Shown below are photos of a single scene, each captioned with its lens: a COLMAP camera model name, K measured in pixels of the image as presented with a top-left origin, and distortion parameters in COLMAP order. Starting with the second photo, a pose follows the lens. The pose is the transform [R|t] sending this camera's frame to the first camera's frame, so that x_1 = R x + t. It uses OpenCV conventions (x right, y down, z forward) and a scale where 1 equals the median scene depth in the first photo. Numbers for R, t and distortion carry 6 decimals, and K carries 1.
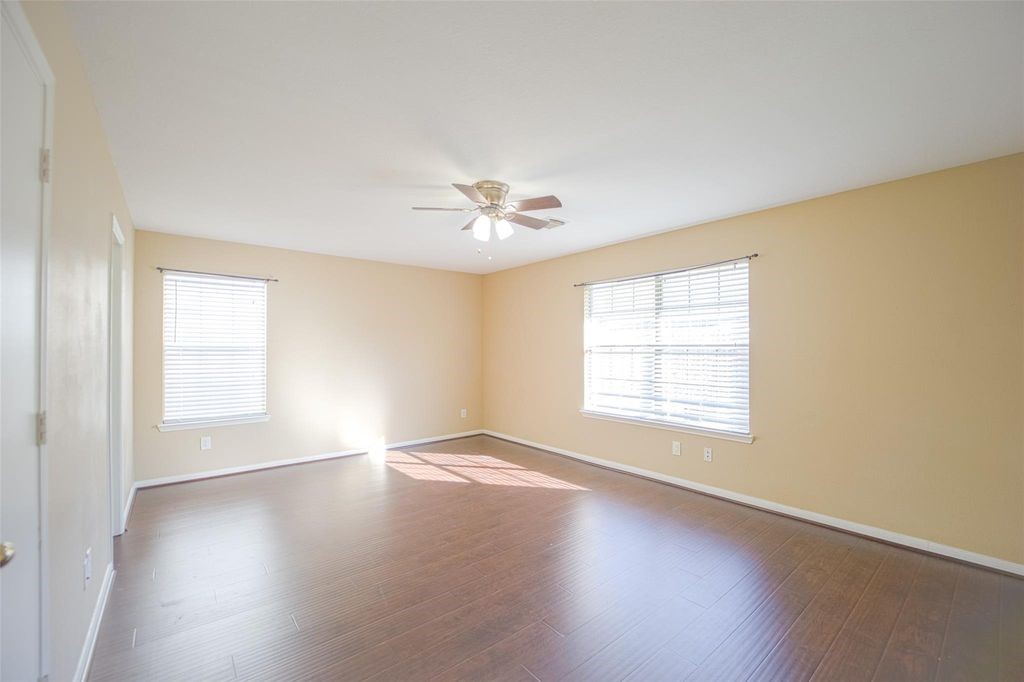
lens RADIAL K [[419.5, 0, 506.7], [0, 419.5, 345.2], [0, 0, 1]] dist [-0.015595, -0.000815]
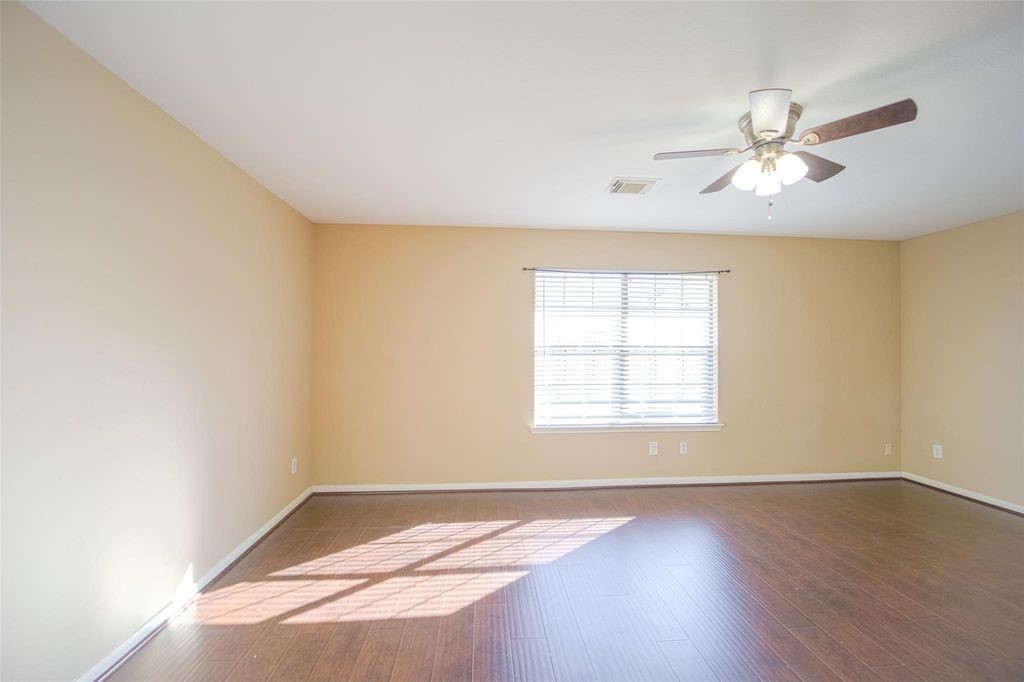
lens RADIAL K [[419.5, 0, 513.7], [0, 419.5, 347.3], [0, 0, 1]] dist [-0.015595, -0.000815]
pose [[0.561888, 0.006174, 0.827190, -0.574081], [-0.012150, 0.999926, 0.000790, 0.005295], [-0.827124, -0.010495, 0.561922, 0.661426]]
